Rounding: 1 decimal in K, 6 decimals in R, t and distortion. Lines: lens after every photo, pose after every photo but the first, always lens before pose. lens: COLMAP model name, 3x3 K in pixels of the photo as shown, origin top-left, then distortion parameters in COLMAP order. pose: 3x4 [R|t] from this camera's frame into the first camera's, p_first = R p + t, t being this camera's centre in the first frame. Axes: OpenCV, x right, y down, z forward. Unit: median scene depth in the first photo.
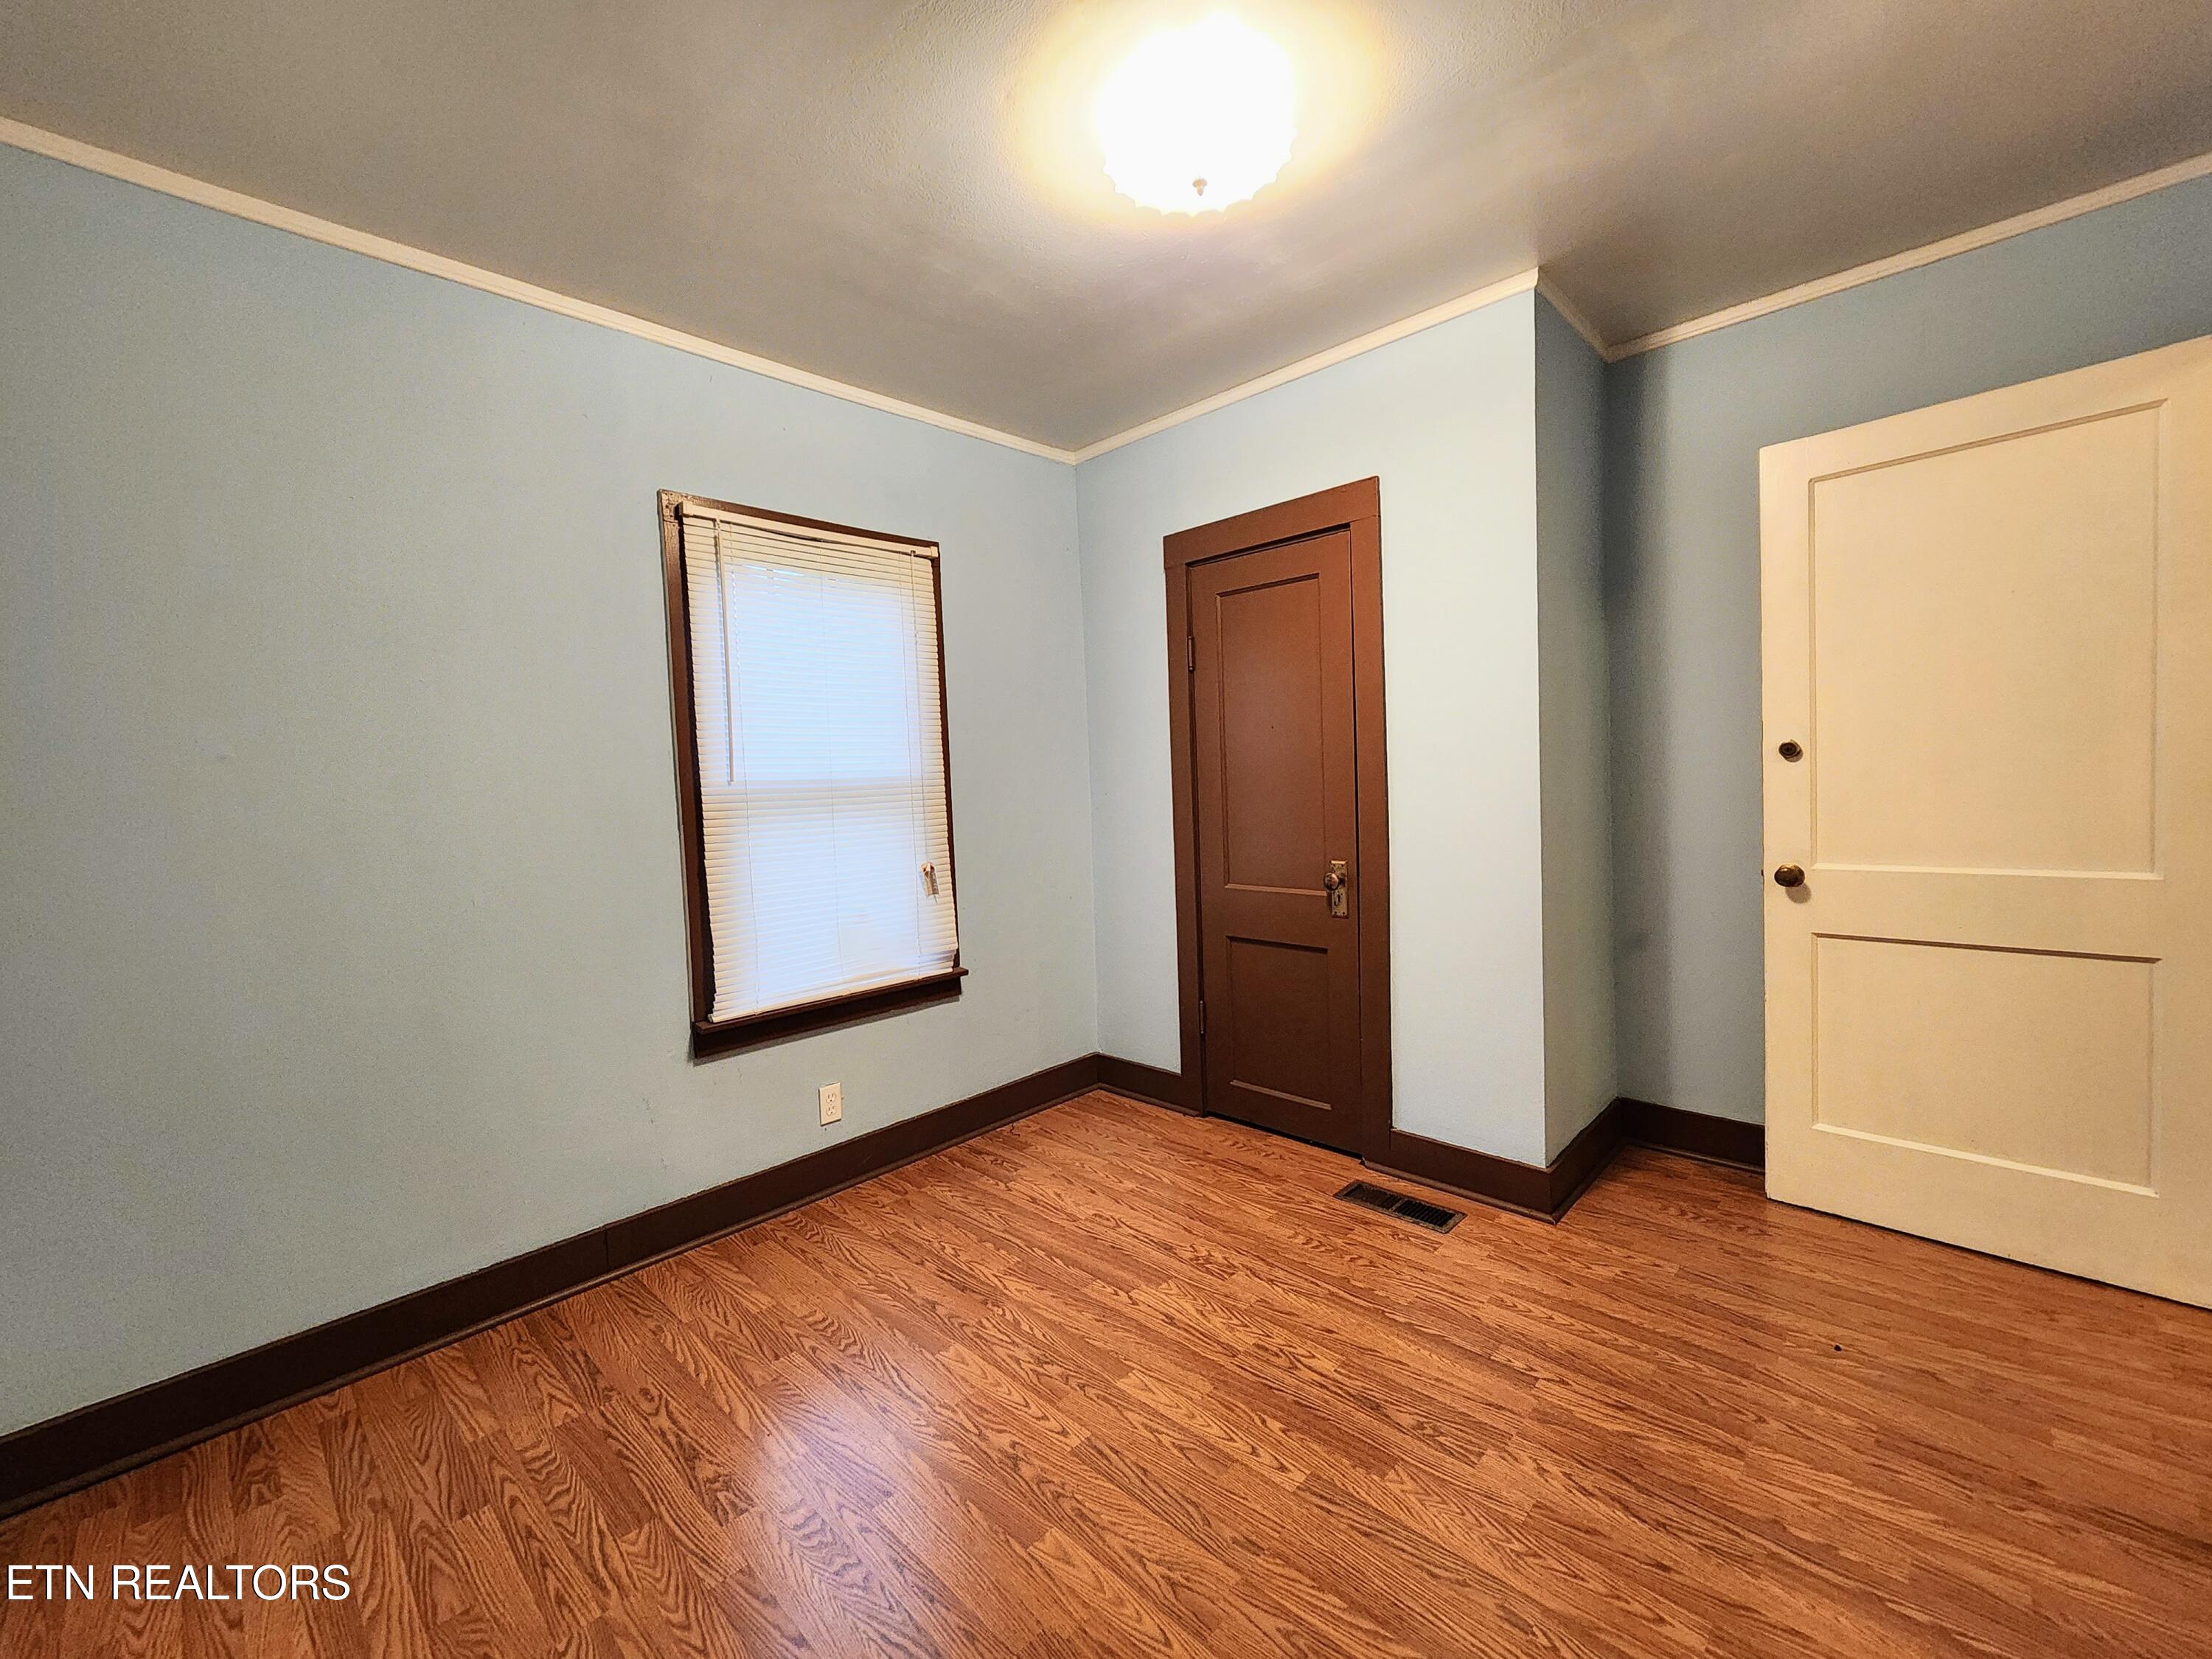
lens RADIAL K [[909.1, 0, 1129.0], [0, 909.1, 814.9], [0, 0, 1]] dist [-0.001490, 0.000912]
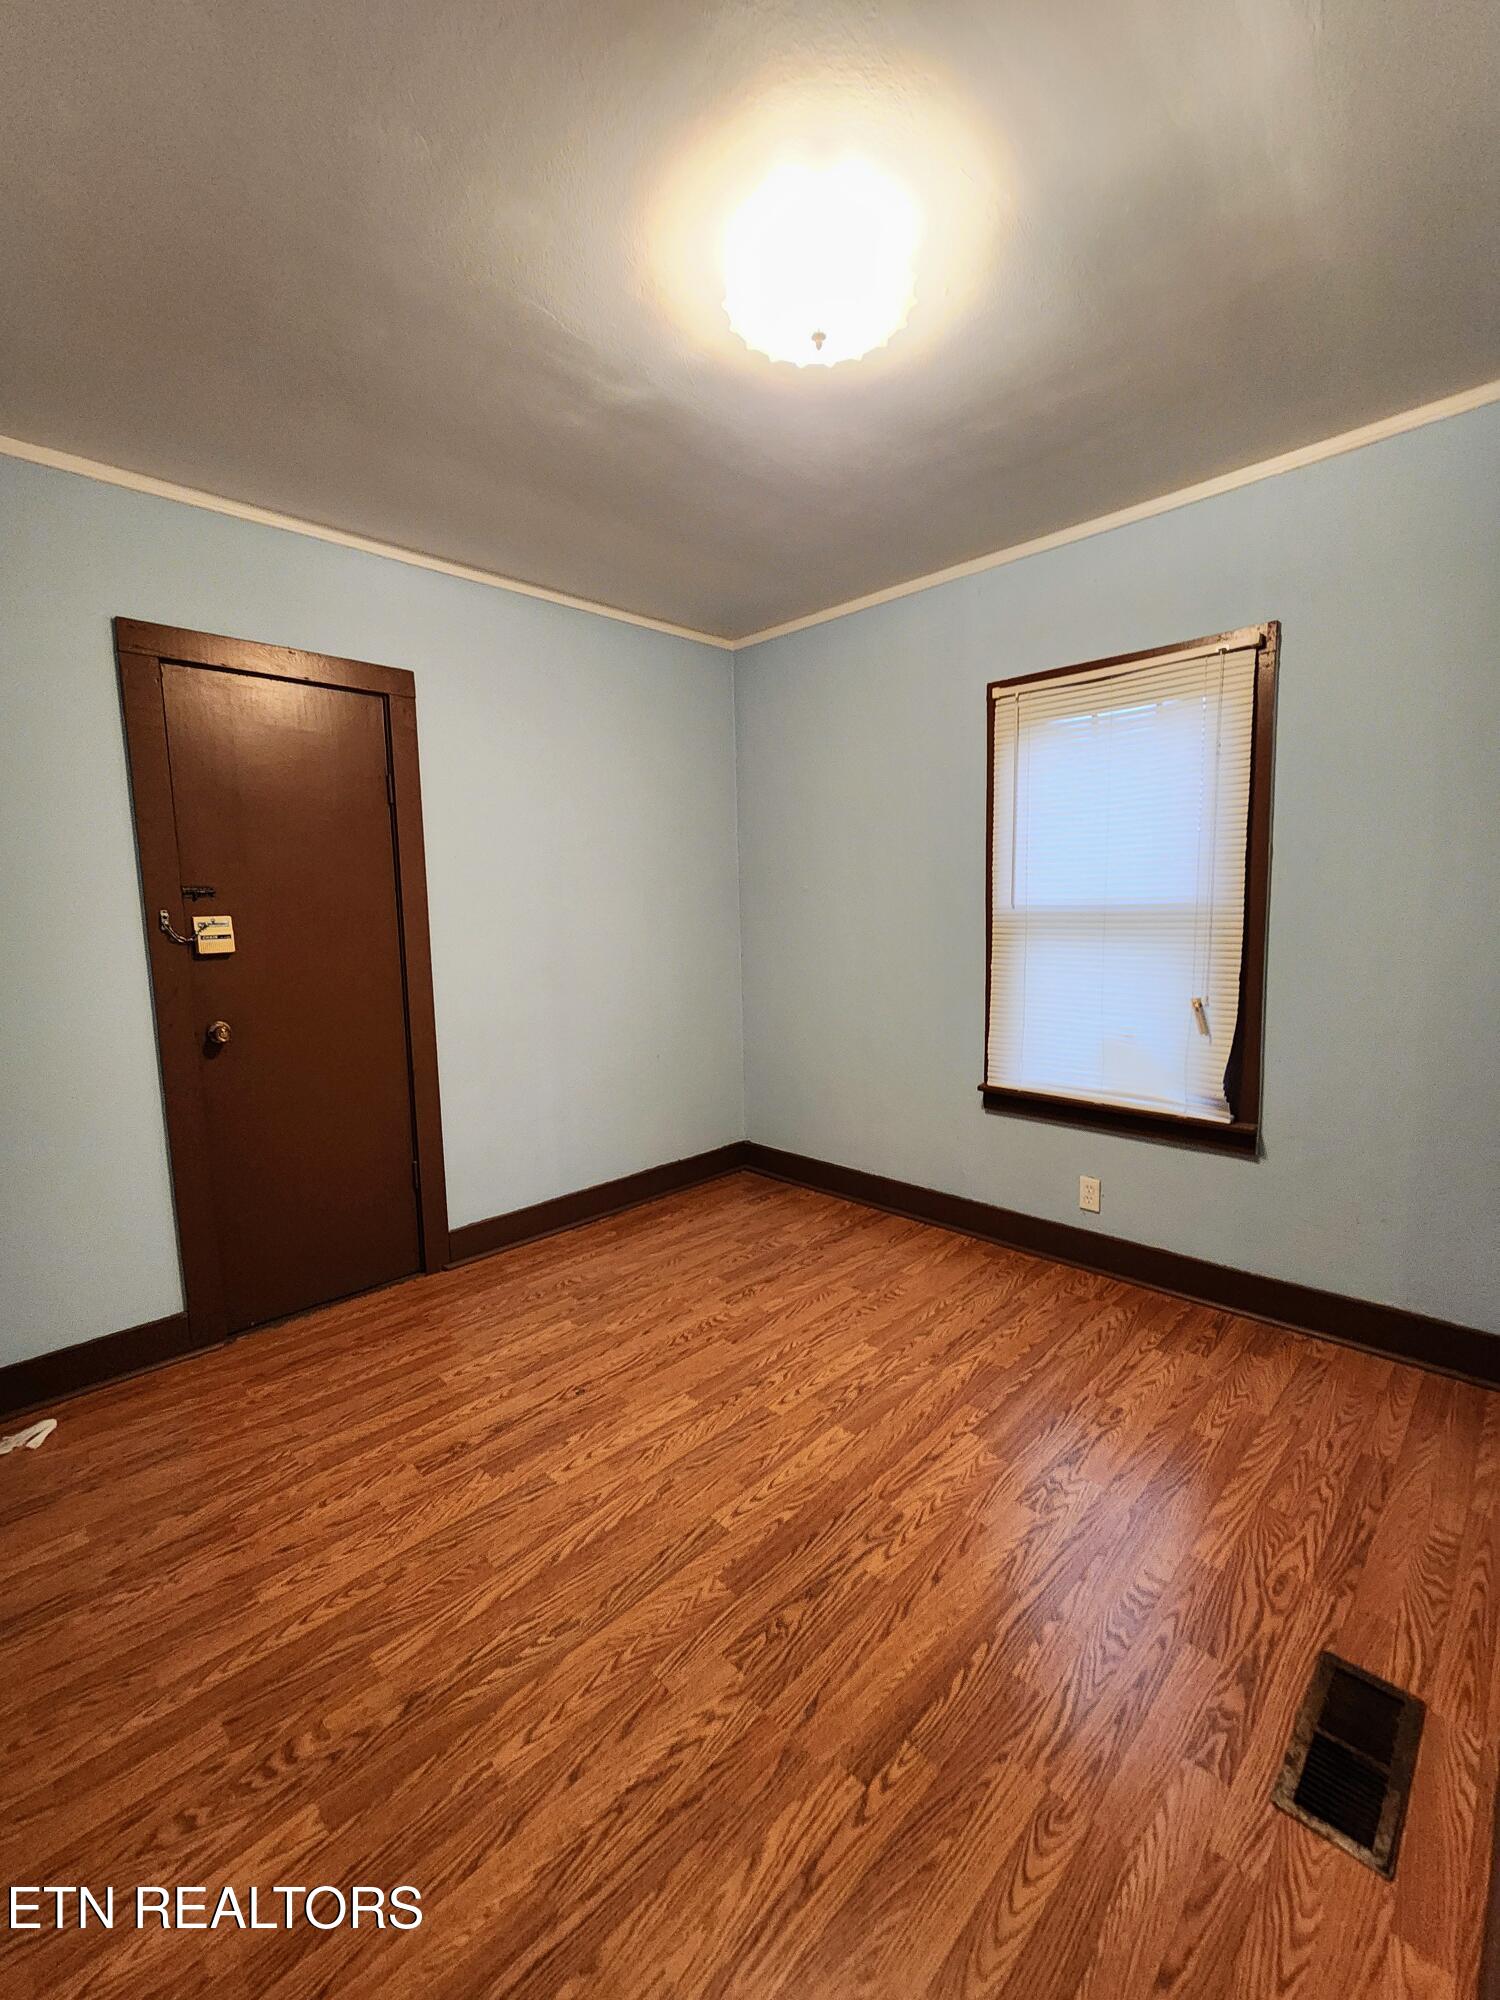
lens RADIAL K [[822.0, 0, 719.1], [0, 822.0, 976.5], [0, 0, 1]] dist [-0.001490, 0.000912]
pose [[-0.033598, 0.130192, -0.990919, 0.881932], [-0.020406, 0.991183, 0.130919, -0.096524], [0.999227, 0.024620, -0.030645, 0.760037]]
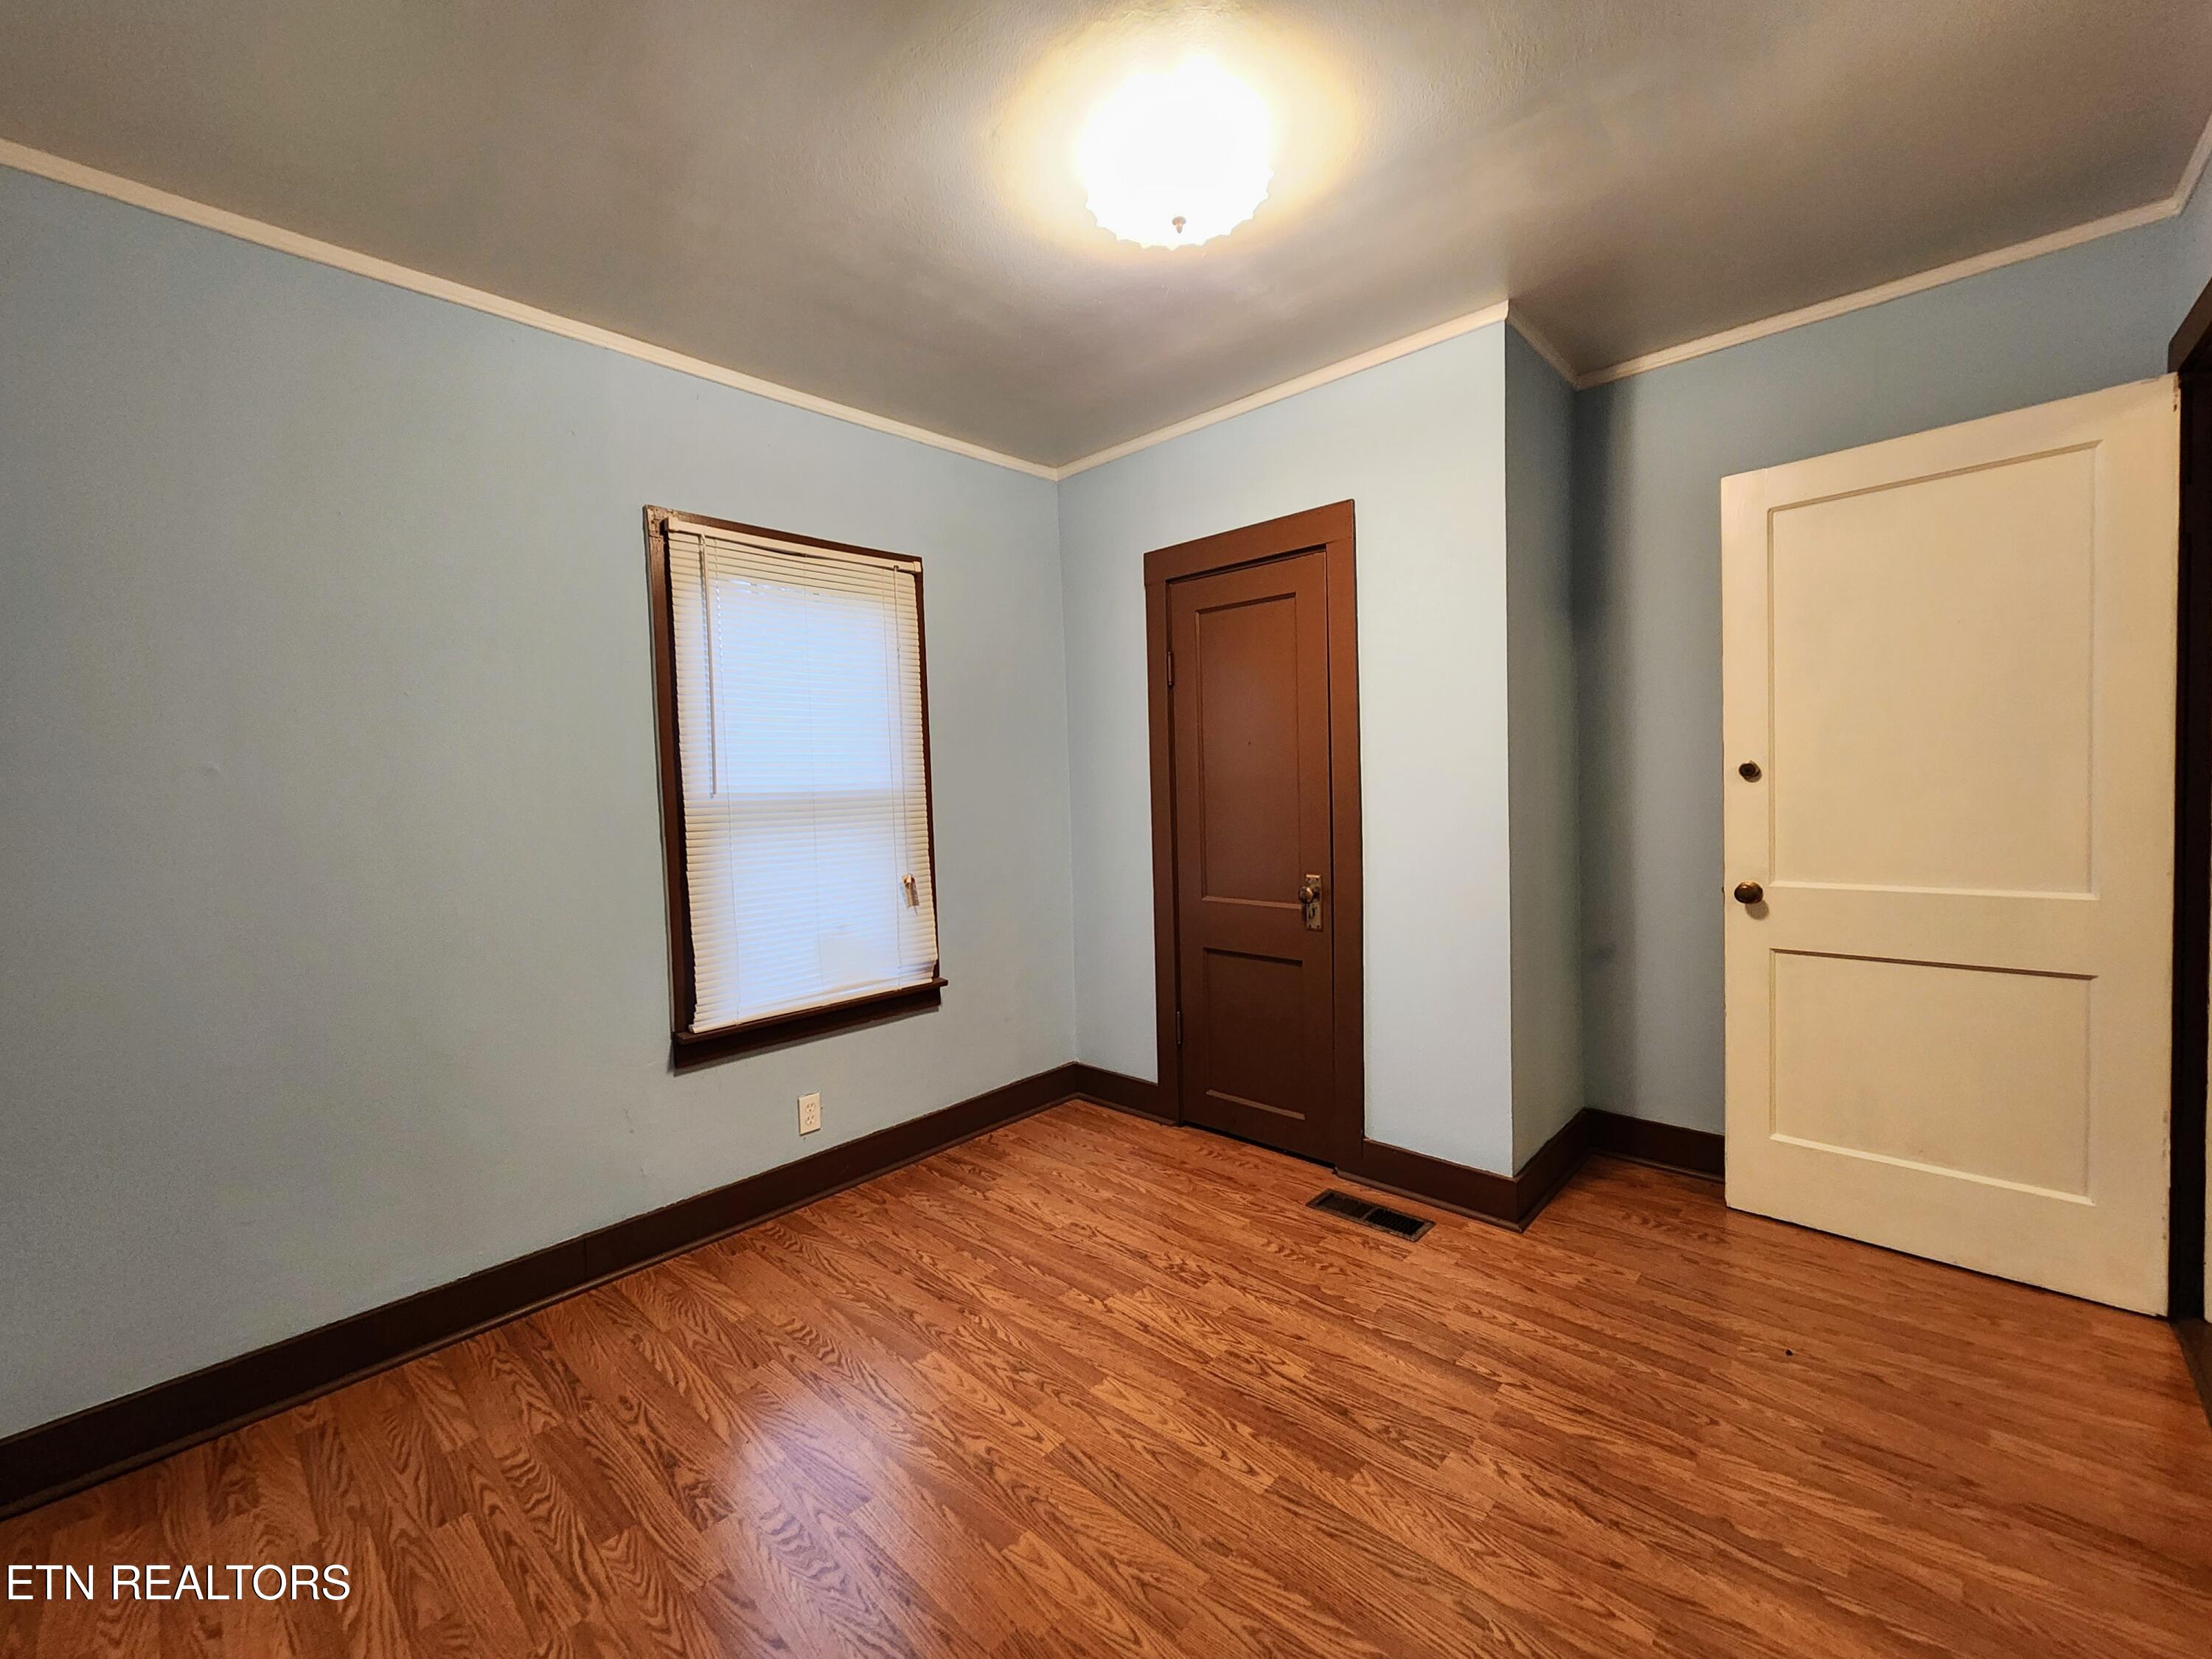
lens RADIAL K [[909.1, 0, 1125.3], [0, 909.1, 815.1], [0, 0, 1]] dist [-0.001490, 0.000912]
pose [[0.999853, 0.005959, 0.016072, 0.004364], [-0.005838, 0.999954, -0.007579, -0.010628], [-0.016117, 0.007484, 0.999842, -0.022318]]
